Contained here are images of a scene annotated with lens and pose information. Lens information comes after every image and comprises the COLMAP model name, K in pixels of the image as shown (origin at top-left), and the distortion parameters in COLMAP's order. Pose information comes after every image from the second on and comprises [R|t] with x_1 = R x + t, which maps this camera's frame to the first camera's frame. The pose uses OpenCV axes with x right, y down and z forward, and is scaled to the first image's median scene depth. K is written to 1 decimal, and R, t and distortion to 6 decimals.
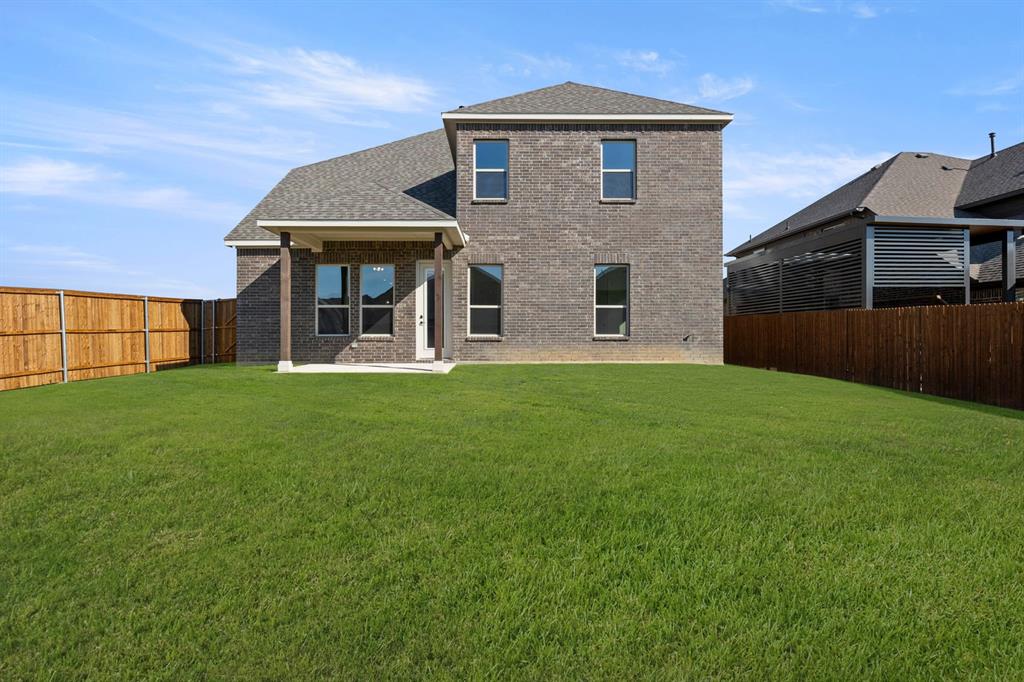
lens RADIAL K [[580.2, 0, 513.1], [0, 580.2, 335.2], [0, 0, 1]] dist [-0.017567, 0.001327]
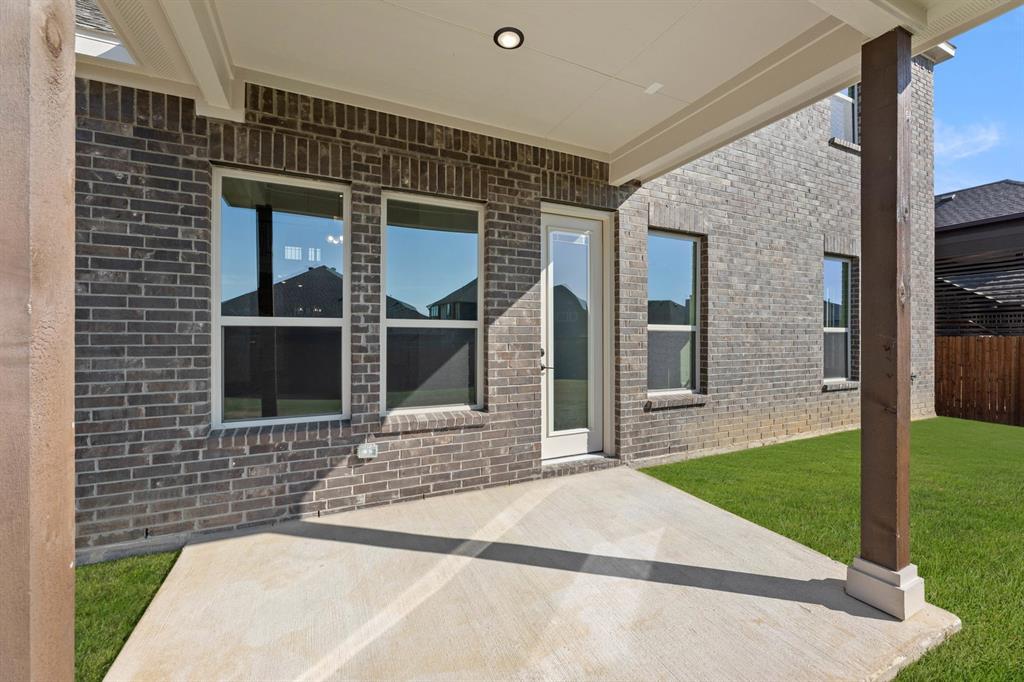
lens RADIAL K [[418.8, 0, 509.4], [0, 418.8, 341.3], [0, 0, 1]] dist [-0.000701, 0.000703]
pose [[0.909545, -0.002790, 0.415595, -0.296252], [0.006384, 0.999953, -0.007259, -0.037981], [-0.415555, 0.009256, 0.909521, 0.764410]]
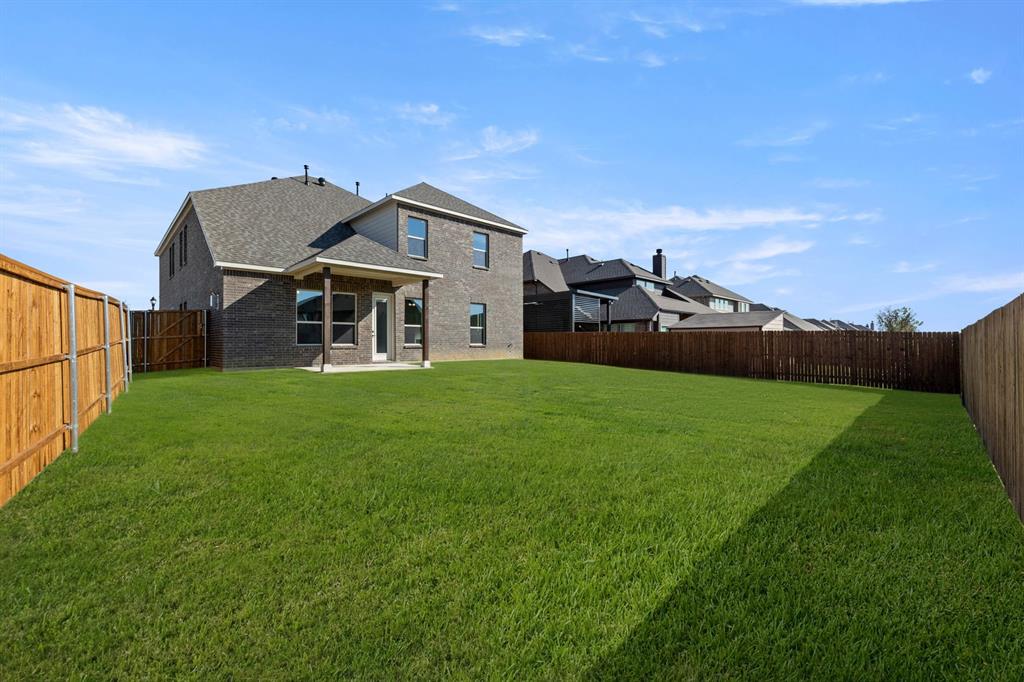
lens RADIAL K [[418.8, 0, 513.1], [0, 418.8, 344.6], [0, 0, 1]] dist [-0.000701, 0.000703]
pose [[0.721120, -0.003817, 0.692800, -0.632751], [0.000416, 0.999987, 0.005076, -0.004785], [-0.692810, -0.003372, 0.721112, 0.013219]]
